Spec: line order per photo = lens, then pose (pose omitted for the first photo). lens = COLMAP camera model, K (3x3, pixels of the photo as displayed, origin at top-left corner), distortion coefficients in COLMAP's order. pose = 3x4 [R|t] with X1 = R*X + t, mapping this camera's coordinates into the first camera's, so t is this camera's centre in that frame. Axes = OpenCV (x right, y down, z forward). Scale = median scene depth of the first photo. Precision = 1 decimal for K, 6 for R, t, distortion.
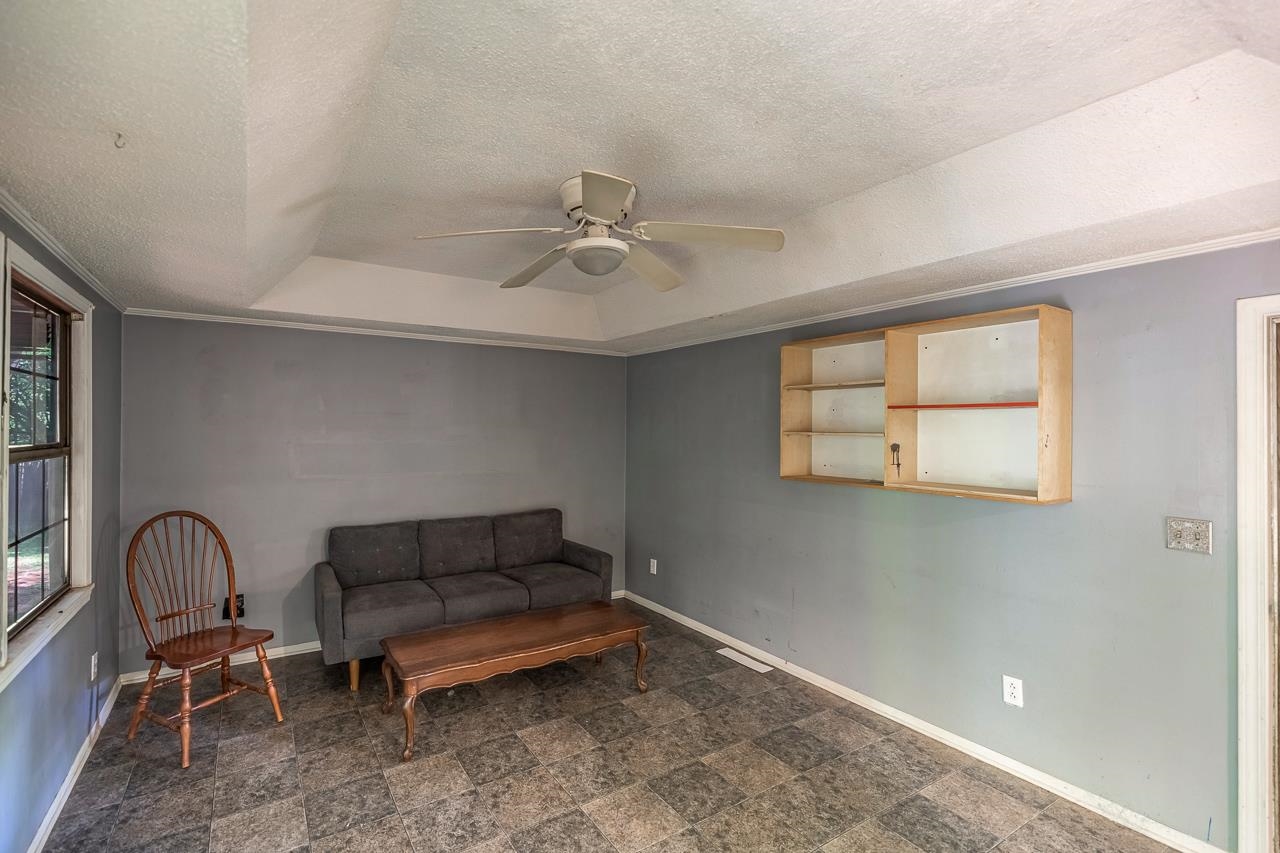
lens RADIAL K [[572.1, 0, 573.6], [0, 572.1, 425.3], [0, 0, 1]] dist [0.001070, 0.000199]
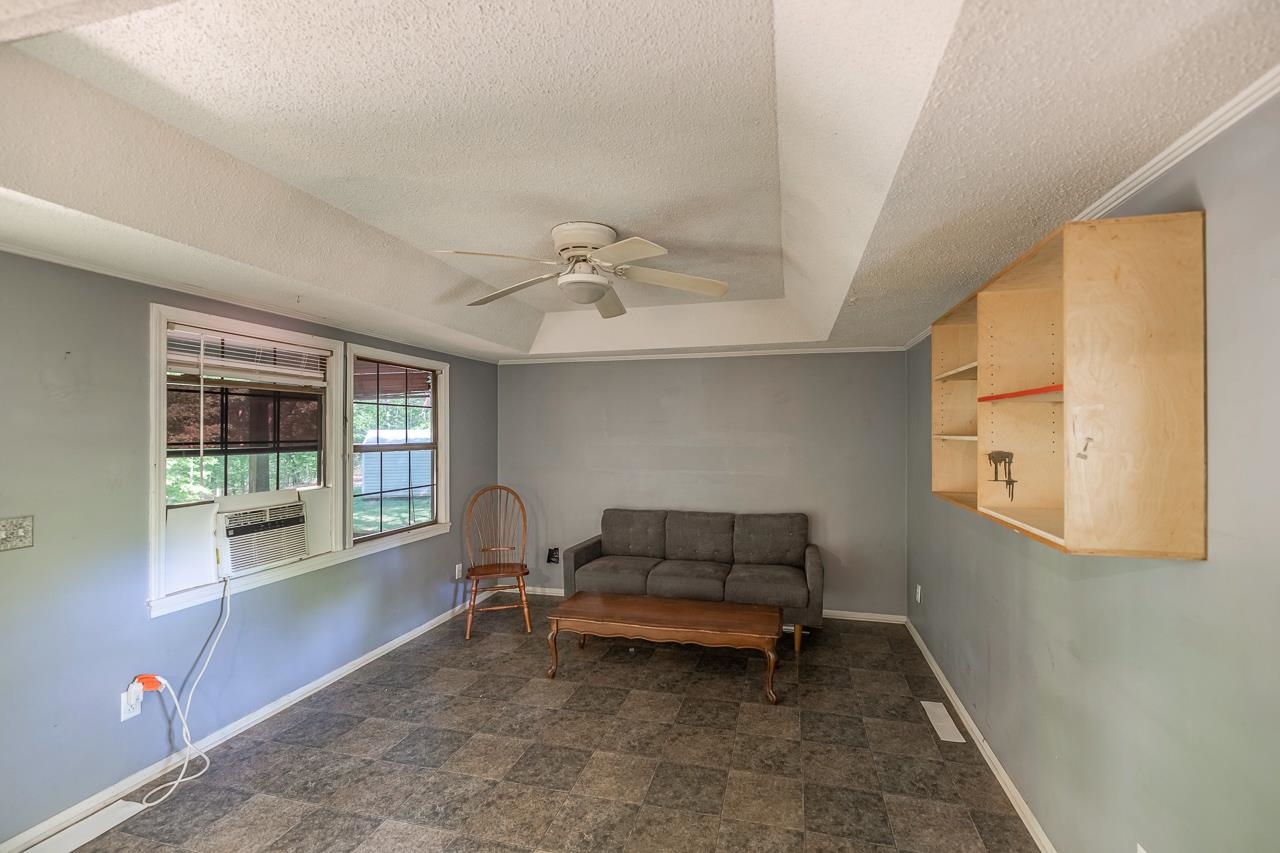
lens RADIAL K [[542.8, 0, 641.4], [0, 542.8, 429.6], [0, 0, 1]] dist [-0.000169, -0.000094]
pose [[0.711369, -0.010050, -0.702747, 0.702089], [0.005655, 0.999947, -0.008576, 0.008587], [0.702796, 0.002127, 0.711388, 0.213172]]
